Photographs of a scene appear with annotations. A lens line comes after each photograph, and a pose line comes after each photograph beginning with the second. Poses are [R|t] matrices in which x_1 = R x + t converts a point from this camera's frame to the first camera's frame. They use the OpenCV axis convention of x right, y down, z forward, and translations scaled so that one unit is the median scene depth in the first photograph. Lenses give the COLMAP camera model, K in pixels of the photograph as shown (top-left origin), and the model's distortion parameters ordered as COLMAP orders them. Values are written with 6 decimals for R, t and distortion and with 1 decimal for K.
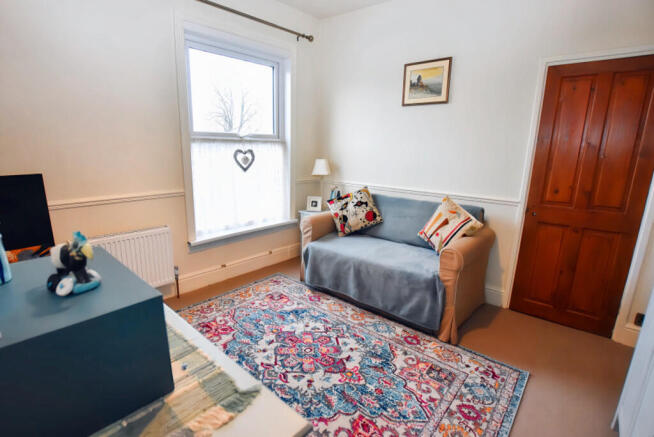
lens RADIAL K [[308.2, 0, 335.1], [0, 308.2, 216.9], [0, 0, 1]] dist [-0.025471, 0.000241]
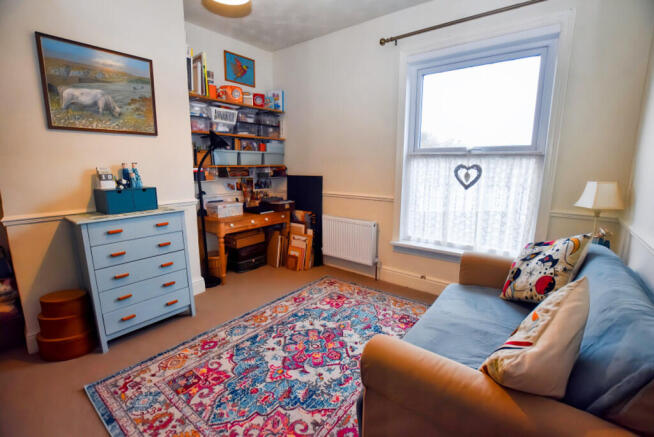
lens RADIAL K [[308.2, 0, 335.1], [0, 308.2, 216.9], [0, 0, 1]] dist [-0.025471, 0.000241]
pose [[0.057132, 0.151996, -0.986729, 0.798397], [-0.226244, 0.964602, 0.135488, -0.142039], [0.972394, 0.215501, 0.089497, 0.773378]]
